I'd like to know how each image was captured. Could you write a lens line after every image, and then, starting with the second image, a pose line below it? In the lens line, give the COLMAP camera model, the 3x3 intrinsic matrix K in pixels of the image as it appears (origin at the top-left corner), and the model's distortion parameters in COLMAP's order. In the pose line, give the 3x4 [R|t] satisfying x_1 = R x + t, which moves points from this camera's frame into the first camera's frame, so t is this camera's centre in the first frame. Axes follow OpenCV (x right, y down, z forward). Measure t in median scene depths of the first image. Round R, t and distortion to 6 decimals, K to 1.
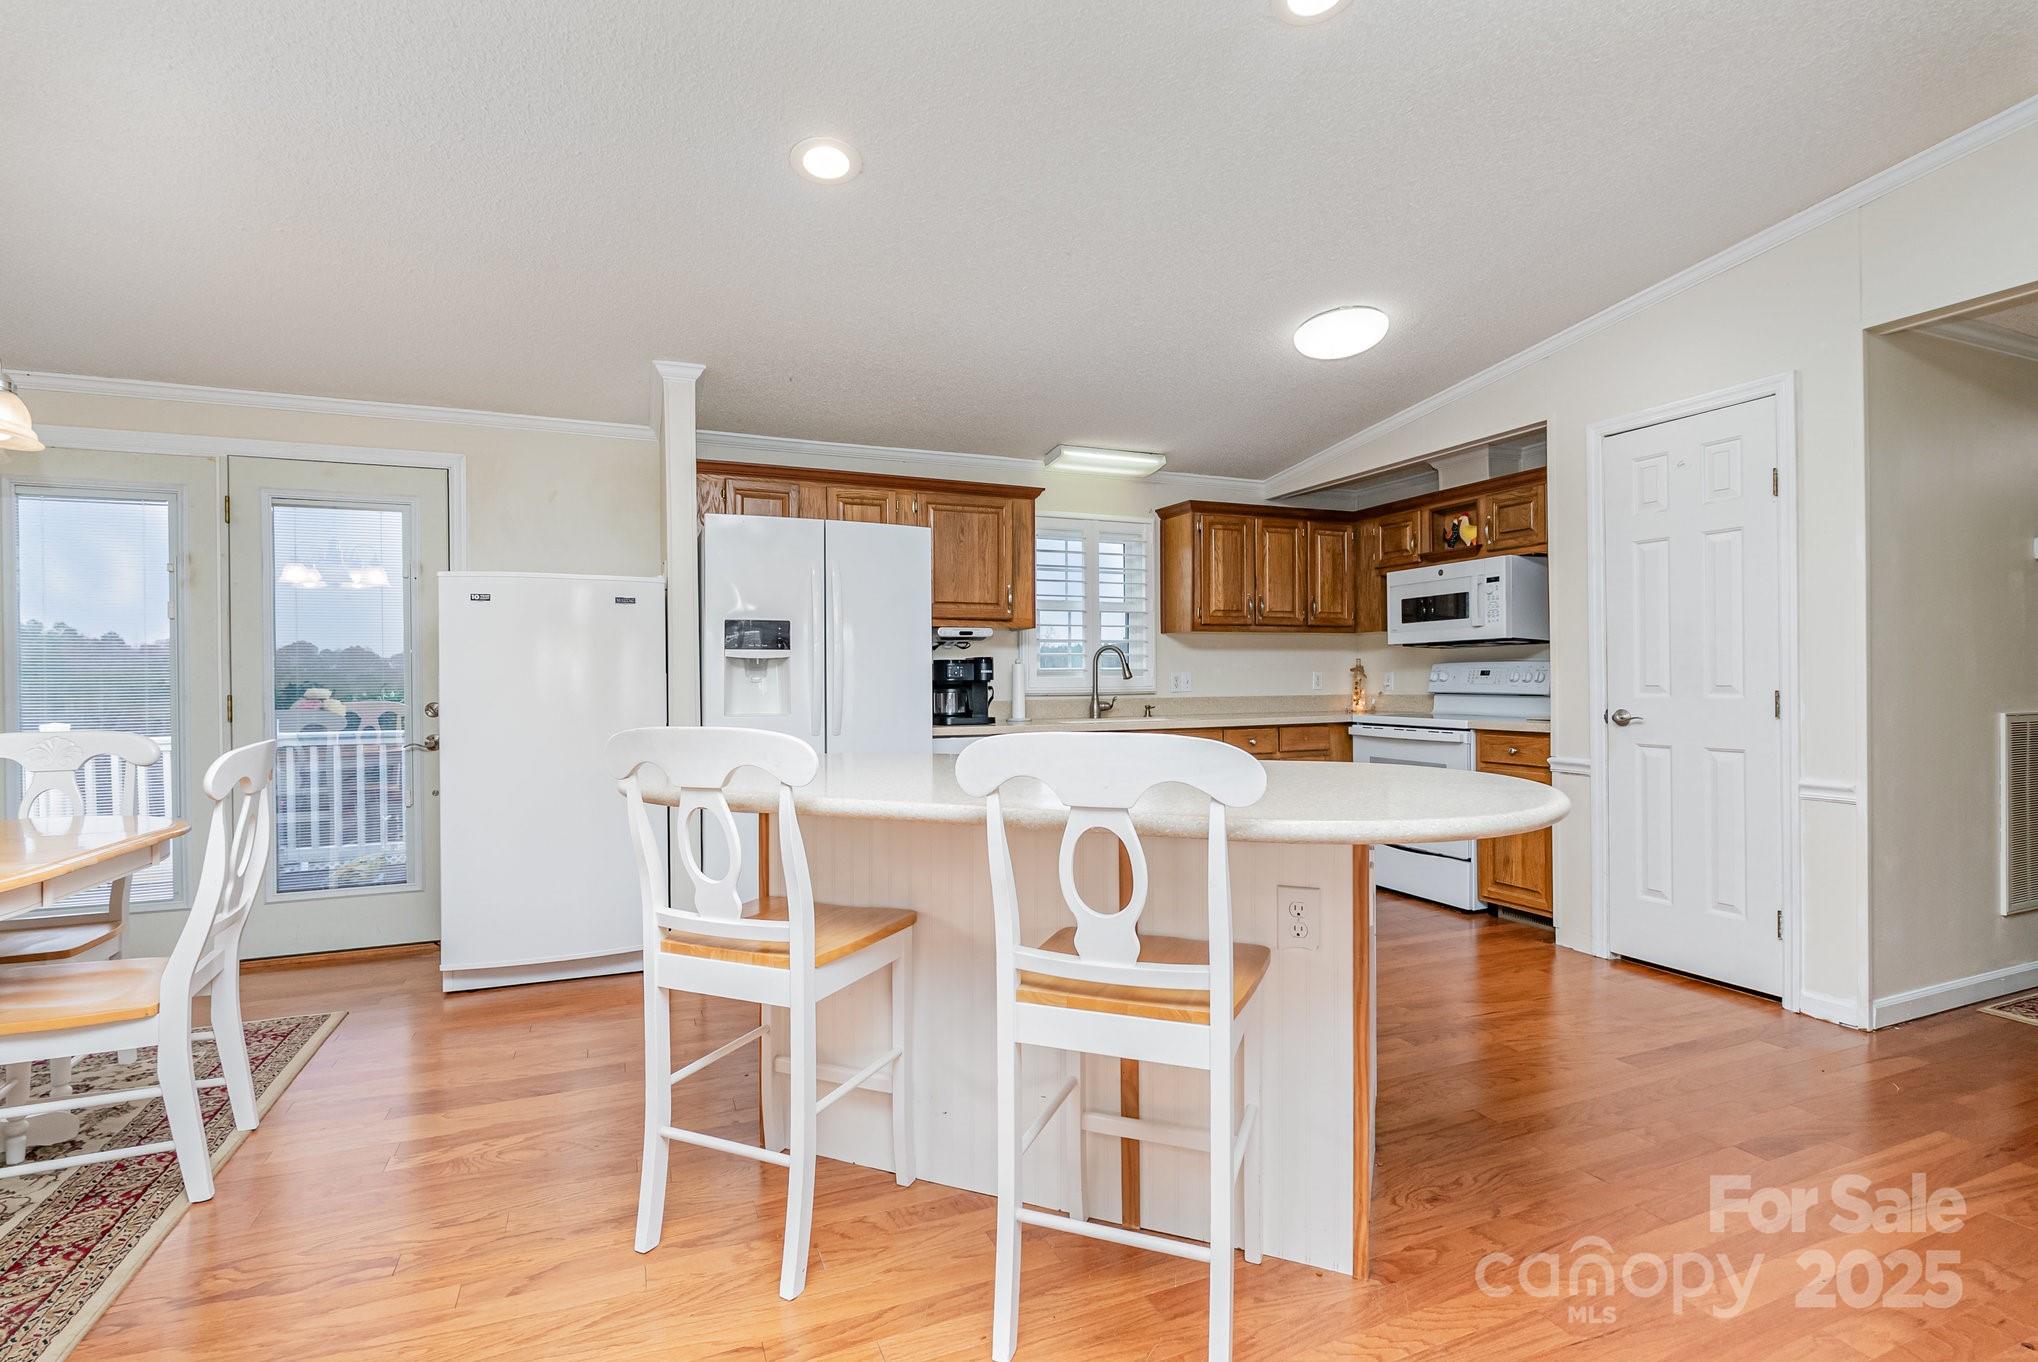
lens RADIAL K [[935.4, 0, 1016.1], [0, 935.4, 676.3], [0, 0, 1]] dist [-0.000600, 0.000068]
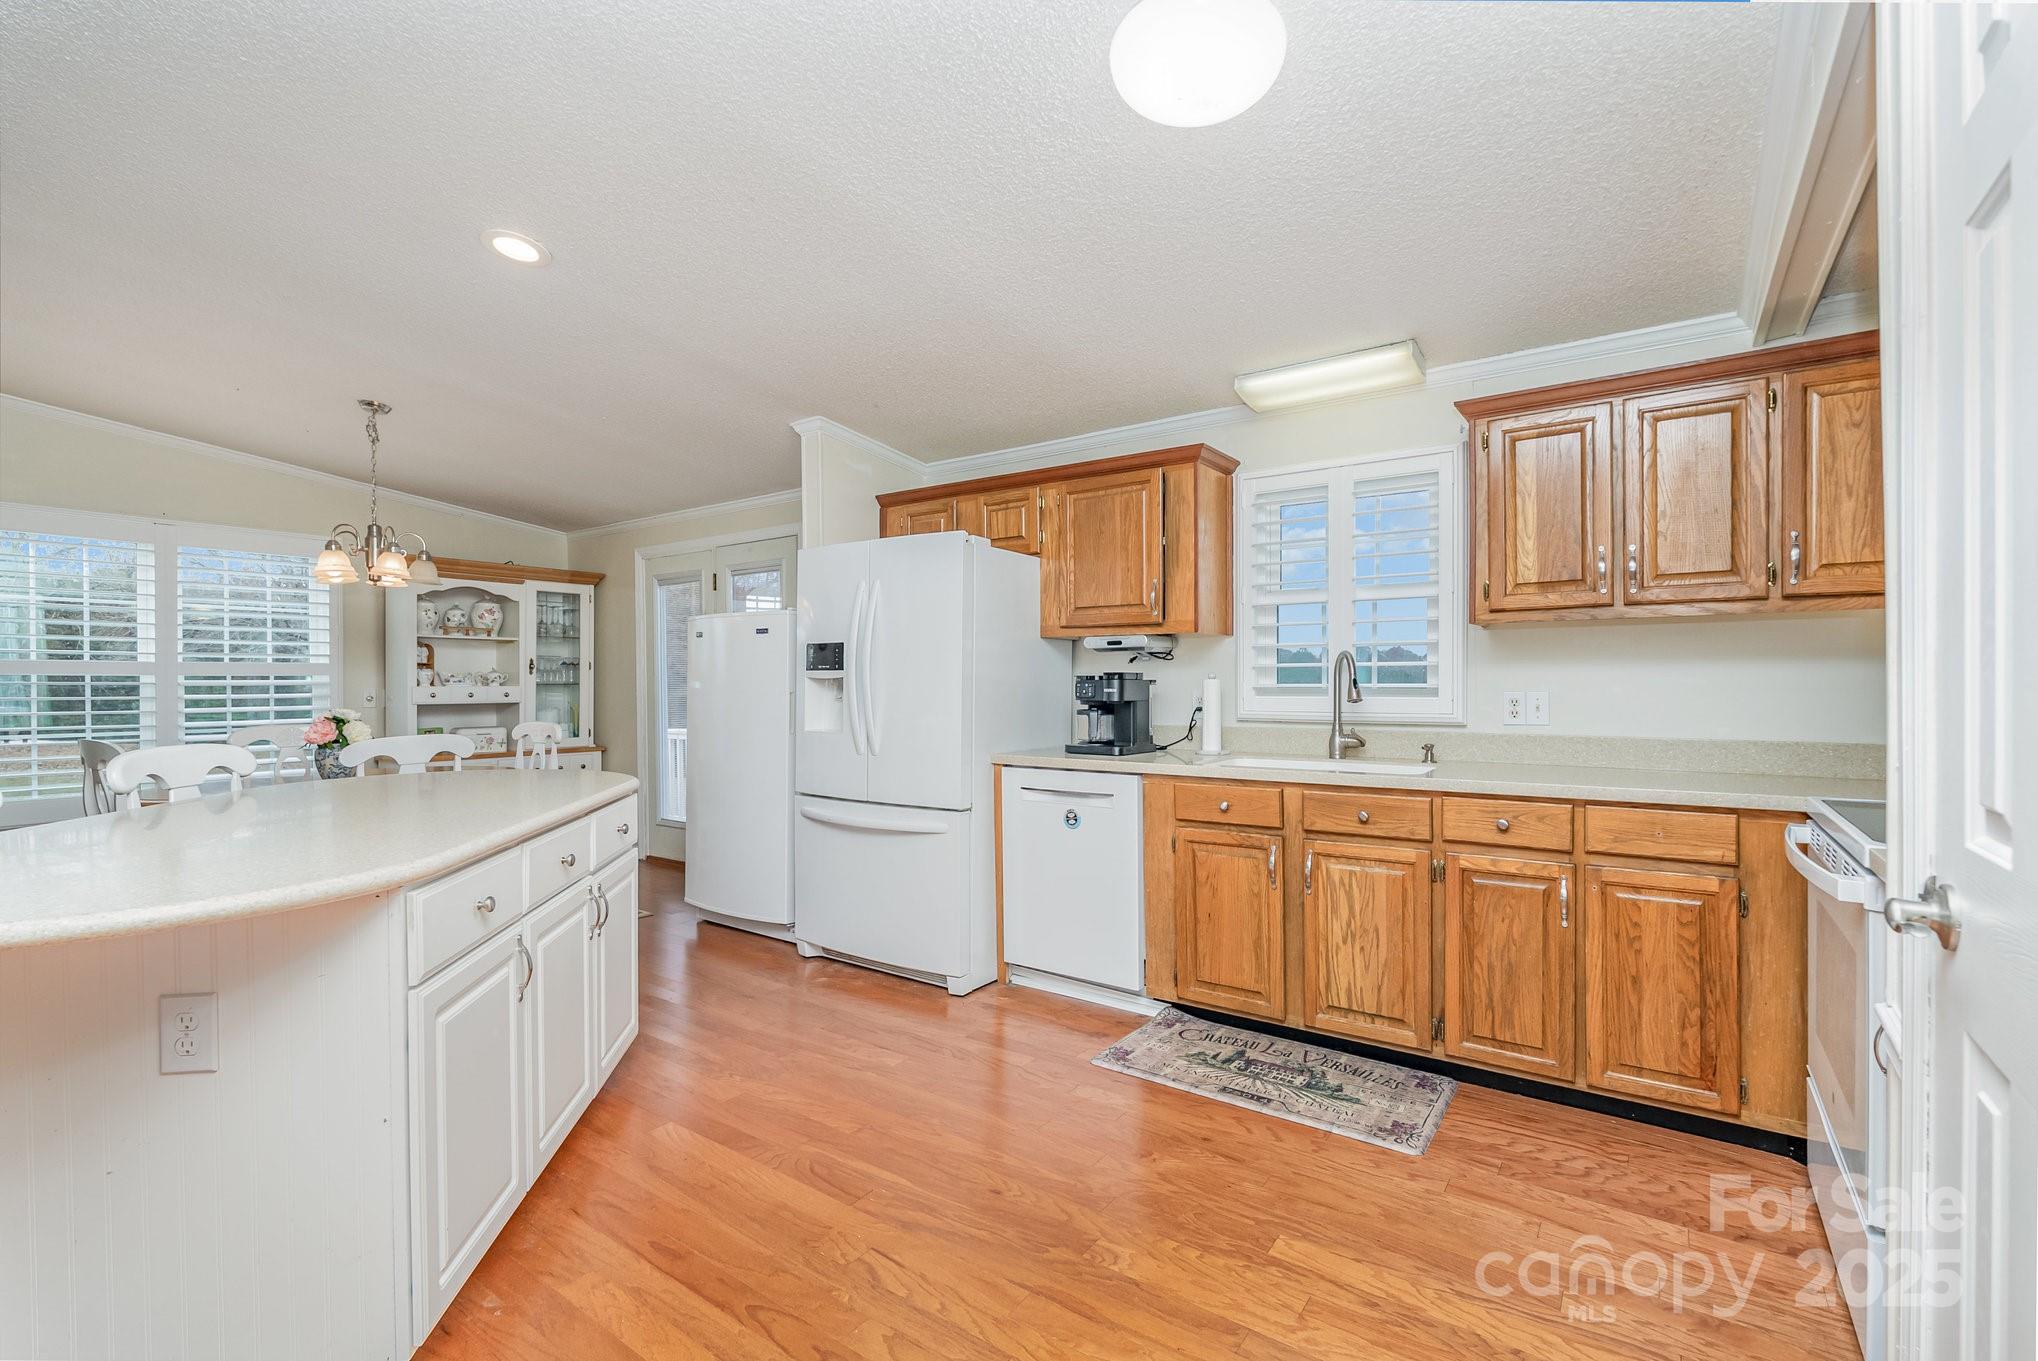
lens RADIAL K [[907.5, 0, 1015.6], [0, 907.5, 683.3], [0, 0, 1]] dist [-0.003275, 0.000213]
pose [[0.532294, 0.009356, -0.846508, 0.578331], [0.002466, 0.999918, 0.012603, -0.020859], [0.846556, -0.008796, 0.532227, 0.502711]]
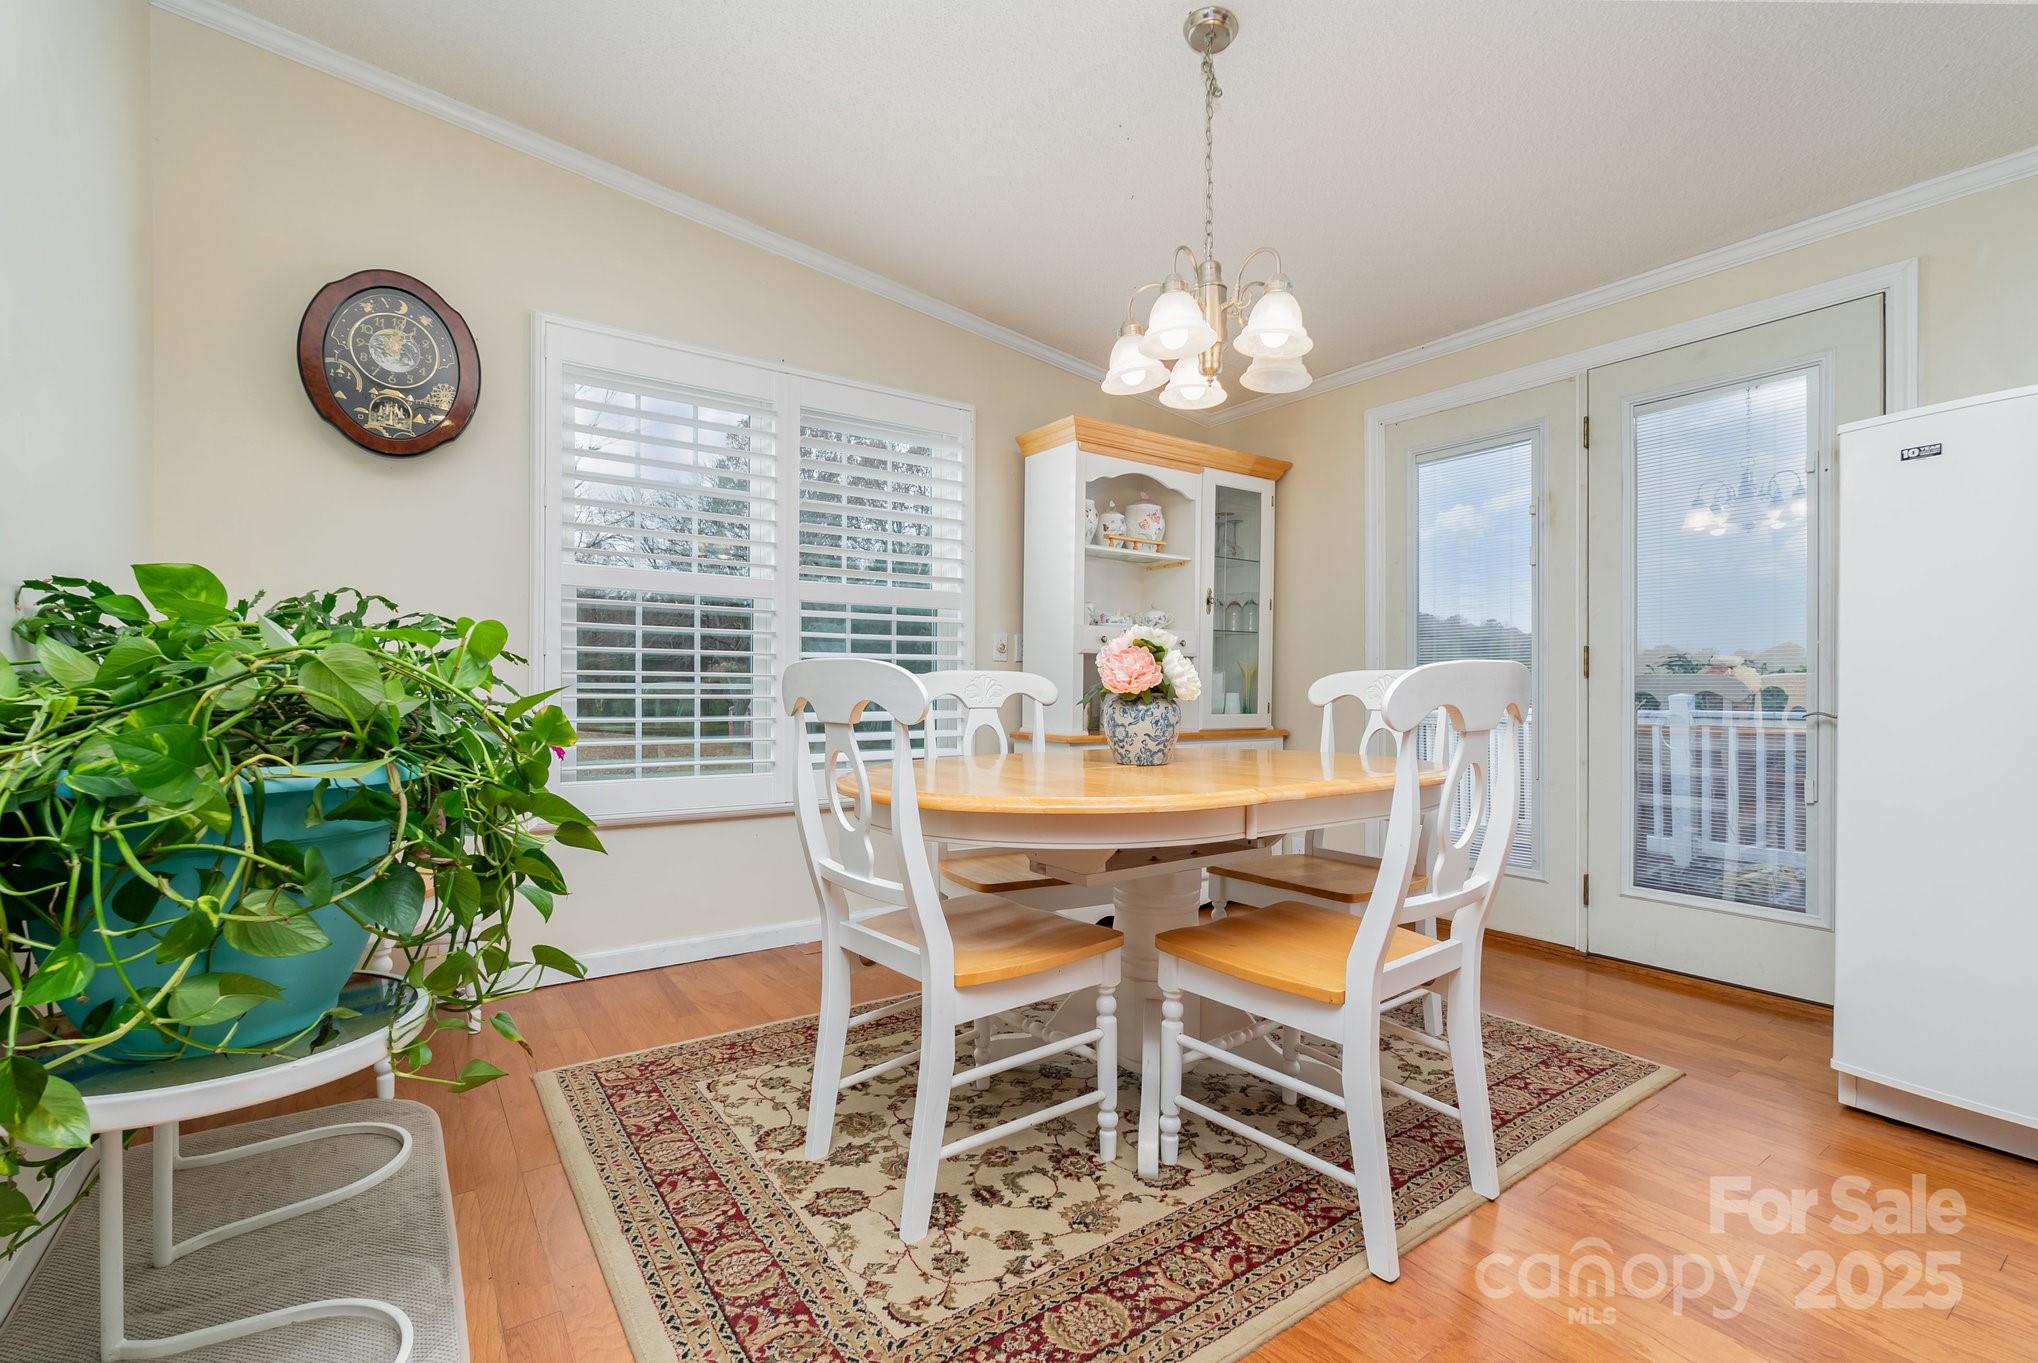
lens RADIAL K [[907.5, 0, 1018.0], [0, 907.5, 695.0], [0, 0, 1]] dist [-0.003275, 0.000213]
pose [[0.215548, 0.020479, -0.976278, -0.109613], [-0.000171, 0.999781, 0.020934, 0.039149], [0.976493, -0.004345, 0.215504, 0.251744]]
